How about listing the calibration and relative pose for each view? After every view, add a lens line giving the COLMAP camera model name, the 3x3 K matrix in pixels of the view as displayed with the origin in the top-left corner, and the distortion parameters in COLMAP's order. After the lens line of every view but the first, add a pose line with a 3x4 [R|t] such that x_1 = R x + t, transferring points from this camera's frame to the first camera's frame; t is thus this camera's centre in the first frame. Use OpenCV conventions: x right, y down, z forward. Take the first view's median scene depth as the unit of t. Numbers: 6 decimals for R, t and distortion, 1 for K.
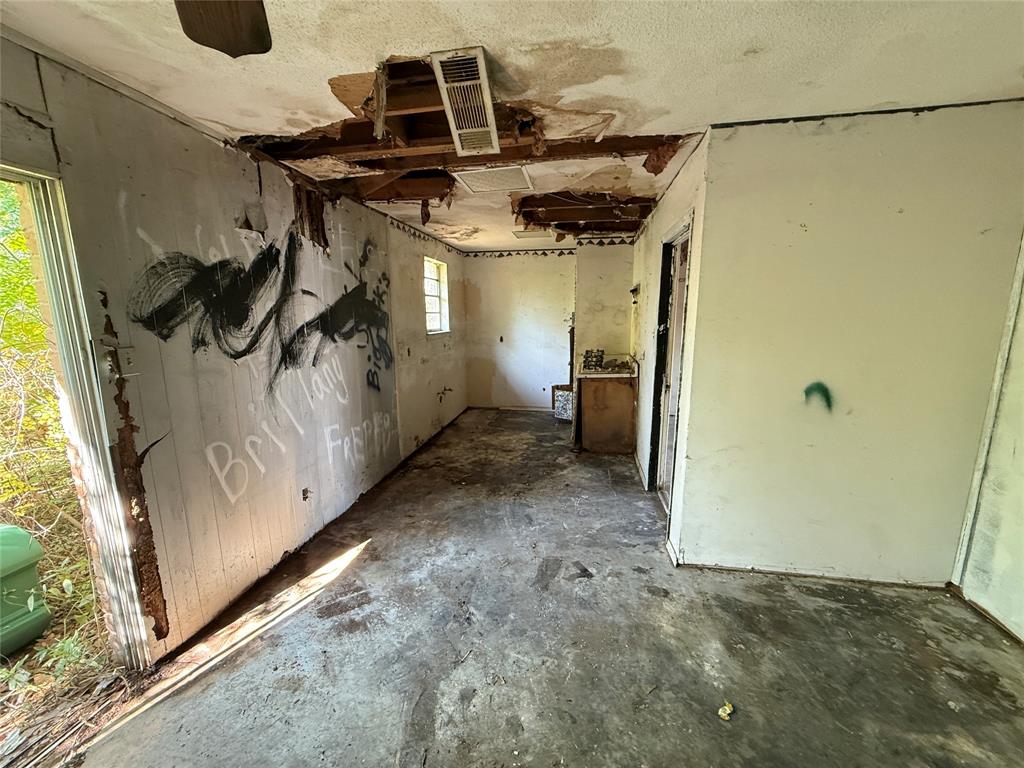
lens RADIAL K [[406.2, 0, 509.2], [0, 406.2, 384.7], [0, 0, 1]] dist [-0.001083, -0.000286]
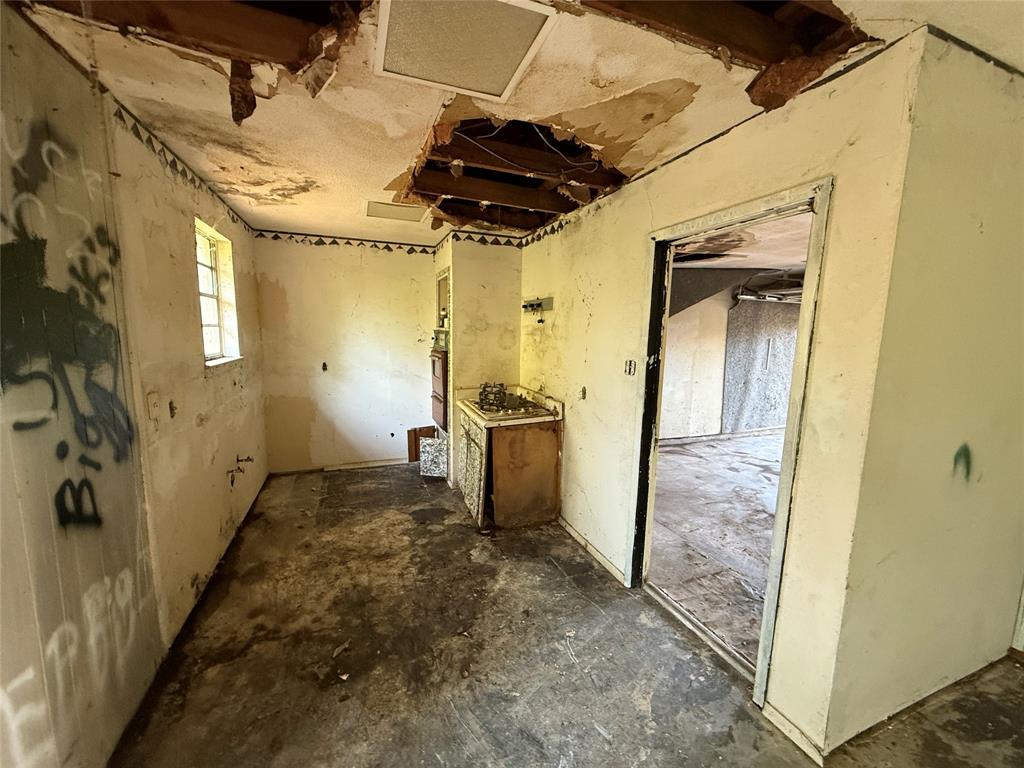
lens RADIAL K [[406.2, 0, 510.4], [0, 406.2, 384.7], [0, 0, 1]] dist [-0.001083, -0.000286]
pose [[0.855410, -0.044329, 0.516052, -0.190243], [0.062540, 0.997881, -0.017948, -0.093882], [-0.514162, 0.047627, 0.856369, 0.491376]]
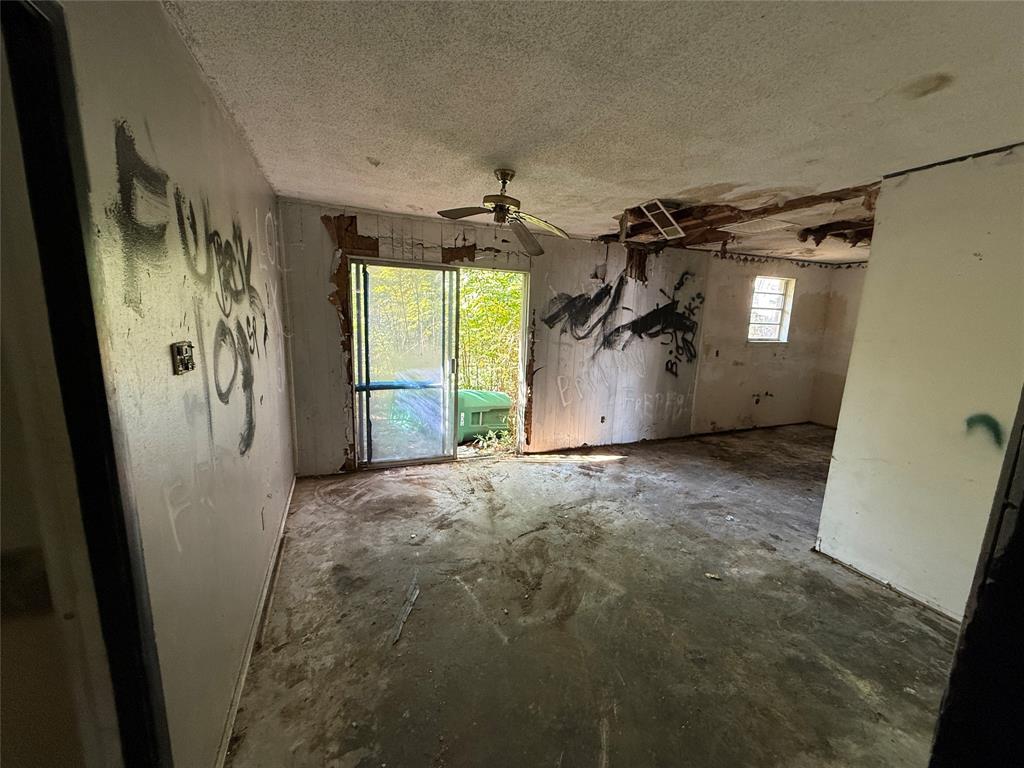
lens RADIAL K [[406.2, 0, 508.8], [0, 406.2, 384.5], [0, 0, 1]] dist [-0.001083, -0.000286]
pose [[0.534895, 0.172310, -0.827162, 0.583332], [-0.182525, 0.979433, 0.085998, 0.029789], [0.824968, 0.104978, 0.555344, -0.287443]]
